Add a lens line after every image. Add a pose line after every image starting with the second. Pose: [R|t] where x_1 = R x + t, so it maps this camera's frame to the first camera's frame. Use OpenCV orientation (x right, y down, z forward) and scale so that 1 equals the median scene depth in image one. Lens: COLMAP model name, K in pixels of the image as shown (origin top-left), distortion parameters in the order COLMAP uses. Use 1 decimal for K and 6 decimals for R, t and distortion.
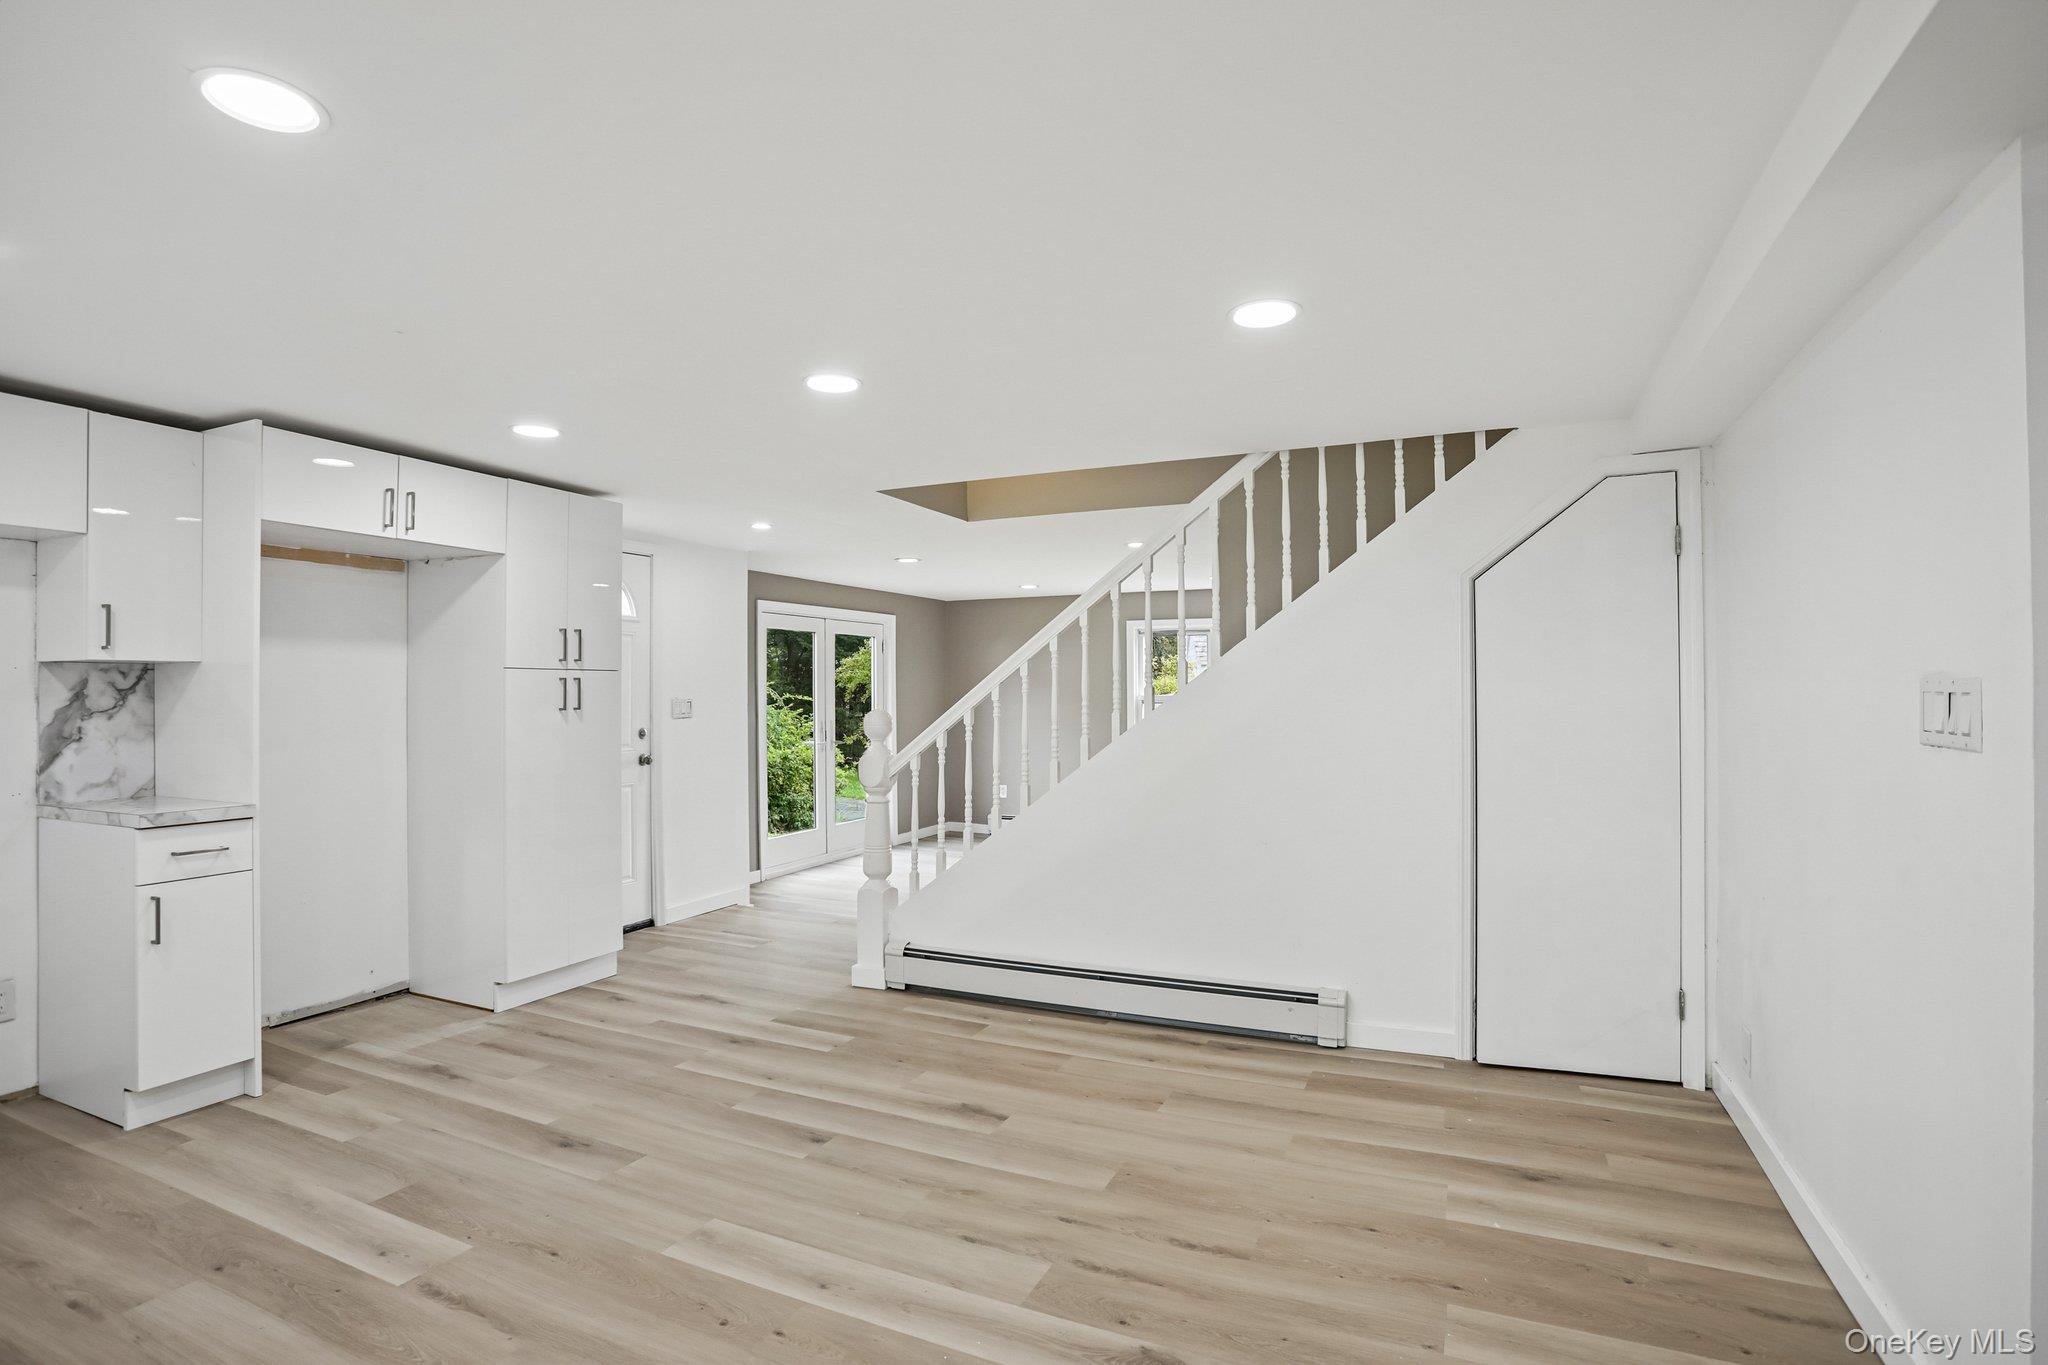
lens RADIAL K [[998.9, 0, 1016.1], [0, 998.9, 680.6], [0, 0, 1]] dist [-0.064609, 0.025875]
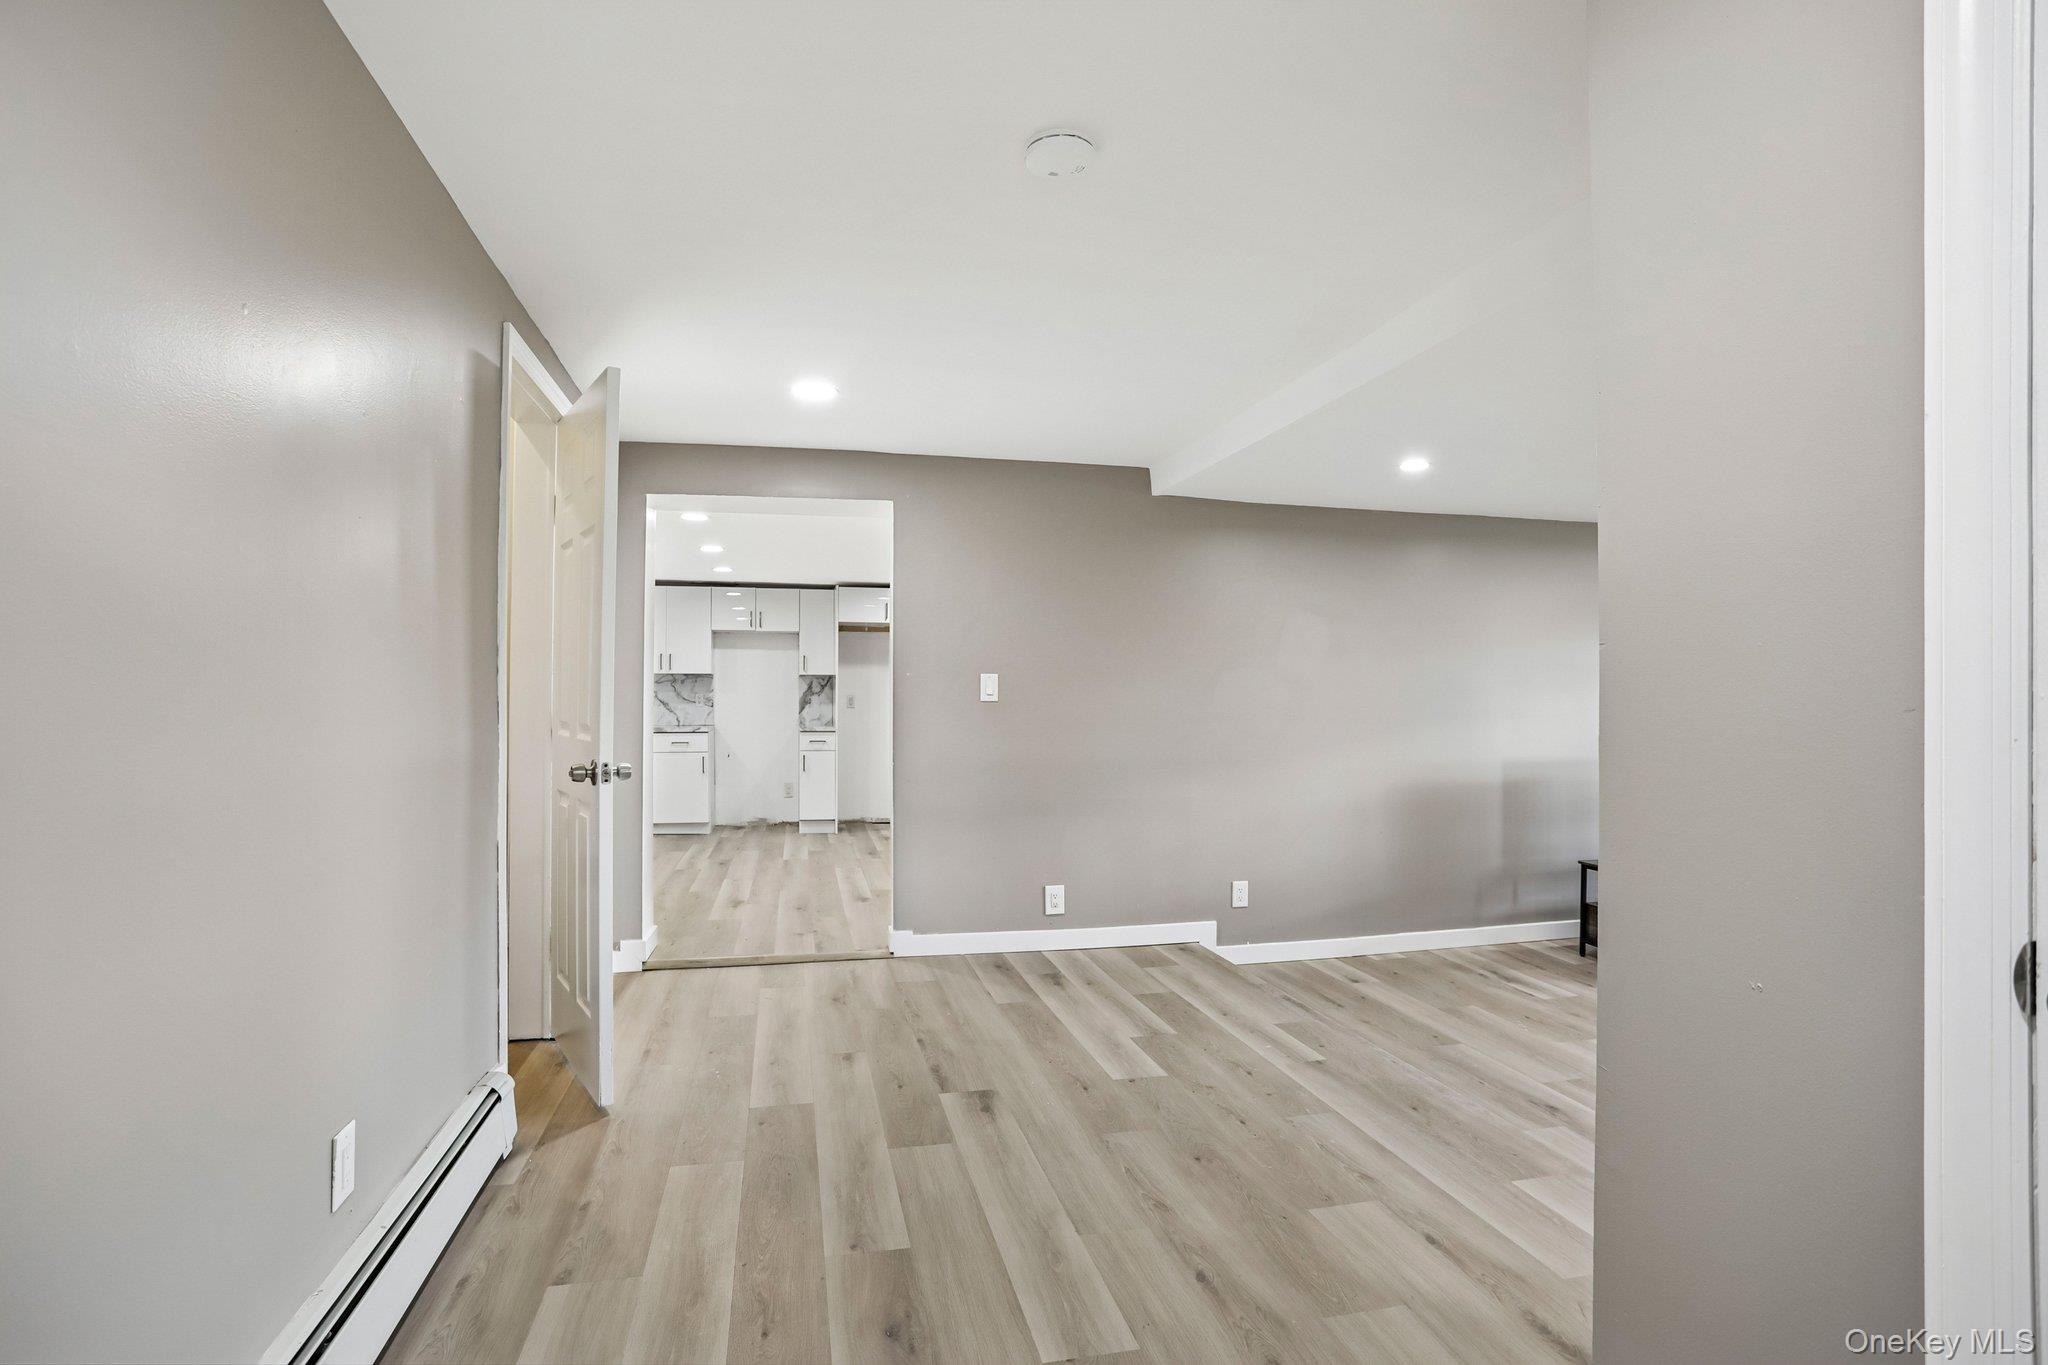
lens RADIAL K [[987.3, 0, 1010.9], [0, 987.3, 689.5], [0, 0, 1]] dist [-0.061082, 0.023517]
pose [[0.603202, -0.003557, -0.797580, 1.604427], [0.002311, 0.999994, -0.002712, 0.029504], [0.797585, -0.000207, 0.603207, -0.263529]]
